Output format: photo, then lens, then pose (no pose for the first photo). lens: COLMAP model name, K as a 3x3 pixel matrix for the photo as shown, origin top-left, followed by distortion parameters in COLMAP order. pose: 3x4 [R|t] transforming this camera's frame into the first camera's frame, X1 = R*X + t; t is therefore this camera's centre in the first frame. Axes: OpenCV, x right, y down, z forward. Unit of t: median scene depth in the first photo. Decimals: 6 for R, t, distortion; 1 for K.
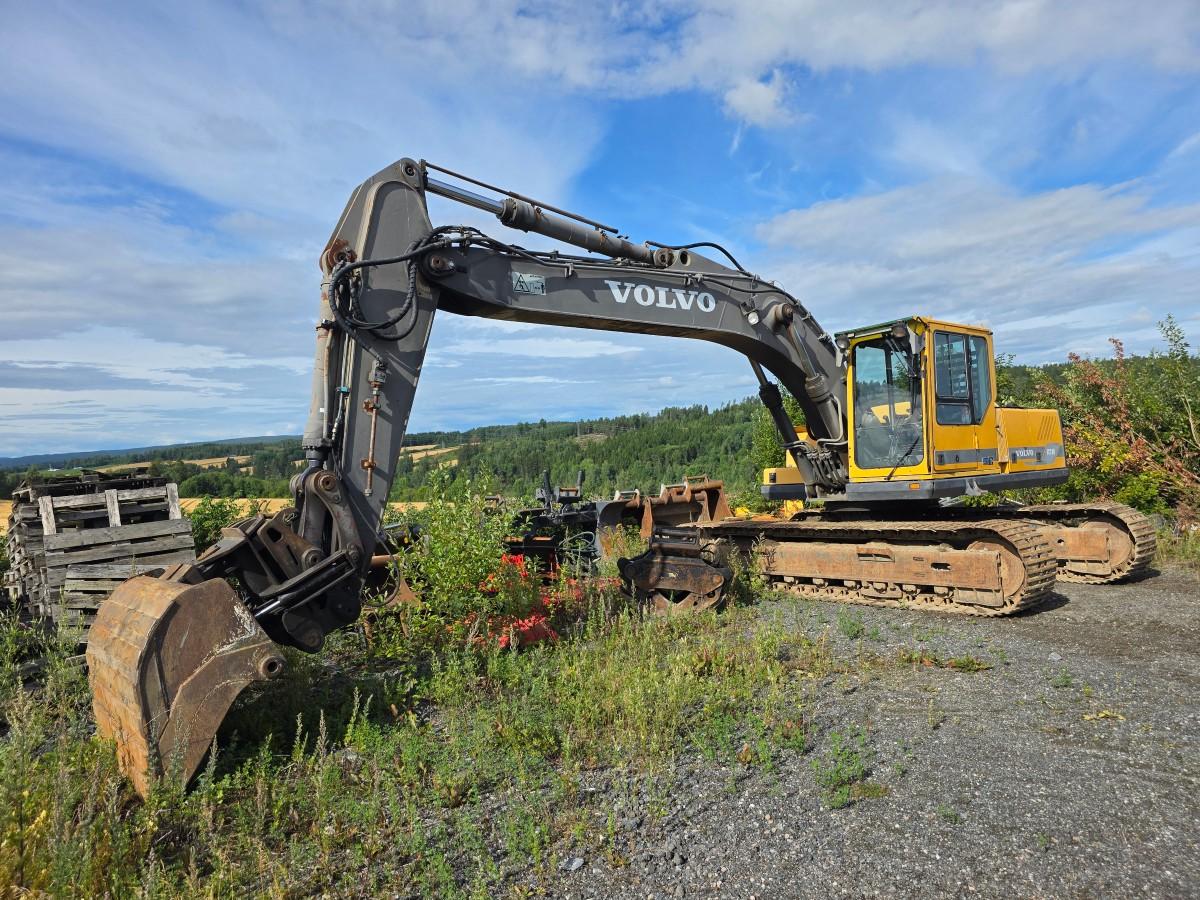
lens RADIAL K [[809.9, 0, 601.4], [0, 809.9, 442.3], [0, 0, 1]] dist [0.063884, -0.060373]
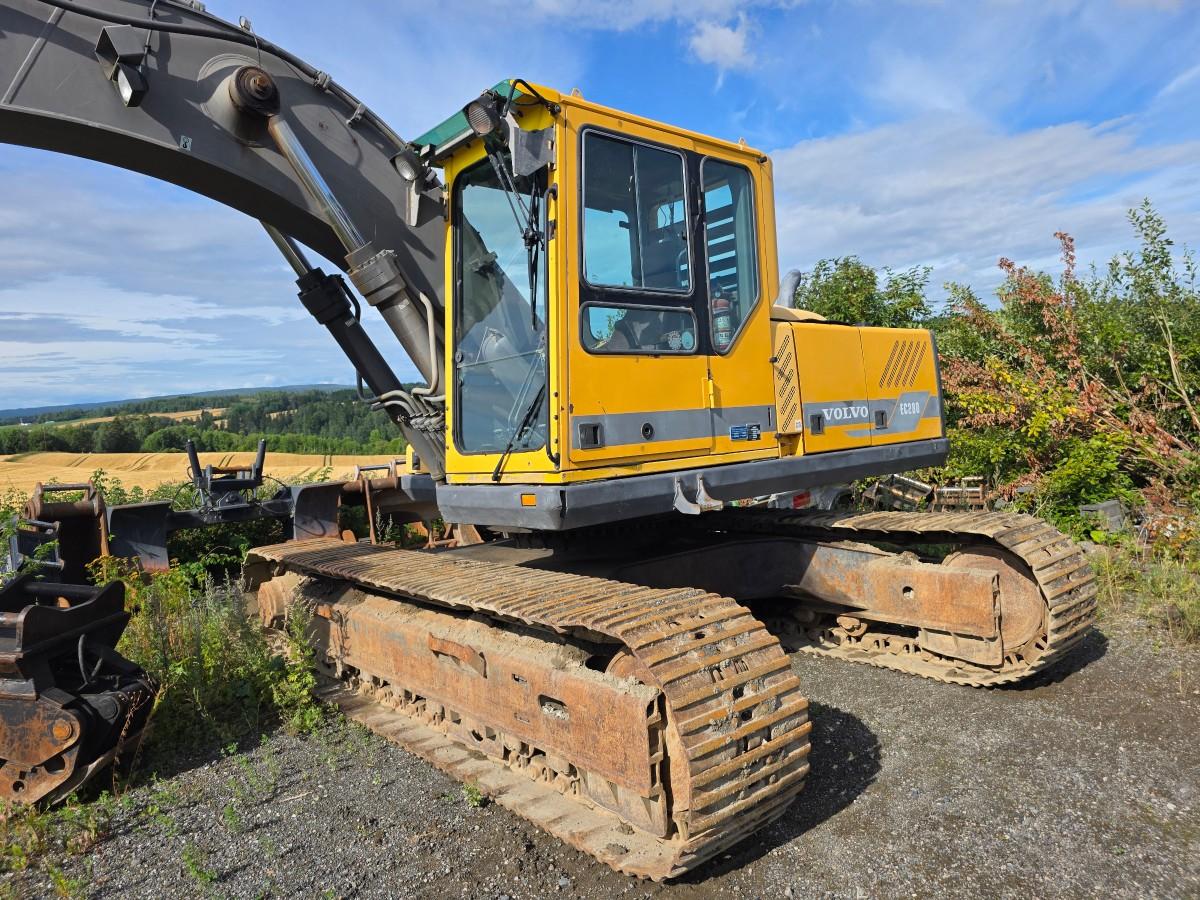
lens RADIAL K [[808.8, 0, 604.0], [0, 808.8, 450.5], [0, 0, 1]] dist [0.059330, -0.048648]
pose [[0.999732, -0.010938, 0.020421, 0.365922], [0.009428, 0.997316, 0.072601, -0.001596], [-0.021160, -0.072389, 0.997152, 0.517491]]
